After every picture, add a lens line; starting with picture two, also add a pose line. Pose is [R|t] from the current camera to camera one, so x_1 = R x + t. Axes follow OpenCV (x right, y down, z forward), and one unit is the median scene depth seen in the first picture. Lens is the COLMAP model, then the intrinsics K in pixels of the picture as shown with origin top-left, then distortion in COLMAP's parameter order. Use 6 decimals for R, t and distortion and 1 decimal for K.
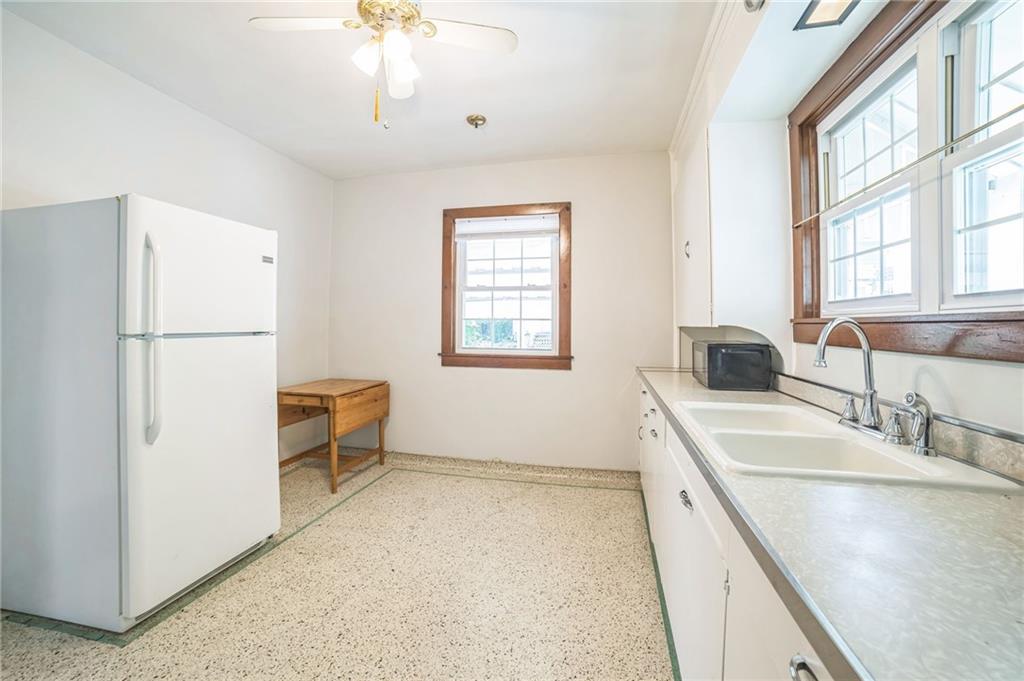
lens RADIAL K [[407.0, 0, 512.0], [0, 407.0, 340.5], [0, 0, 1]] dist [-0.043528, 0.026255]
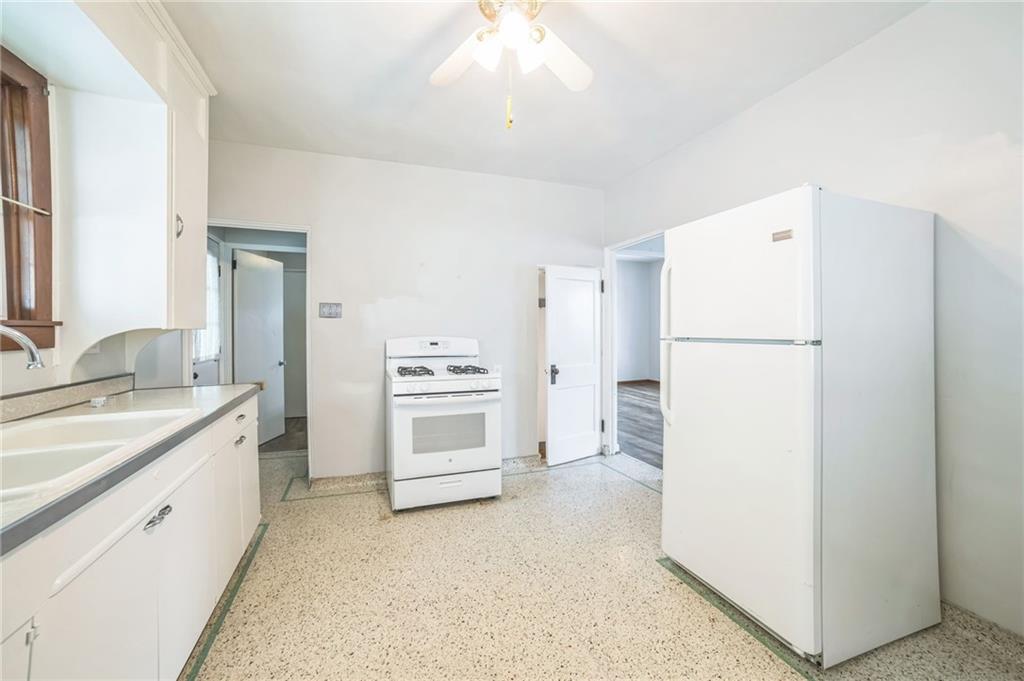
lens RADIAL K [[407.0, 0, 512.0], [0, 407.0, 340.5], [0, 0, 1]] dist [-0.043528, 0.026255]
pose [[-0.826970, 0.014257, -0.562065, 0.183900], [-0.017701, 0.998523, 0.051372, -0.055464], [0.561967, 0.052432, -0.825496, 1.501611]]
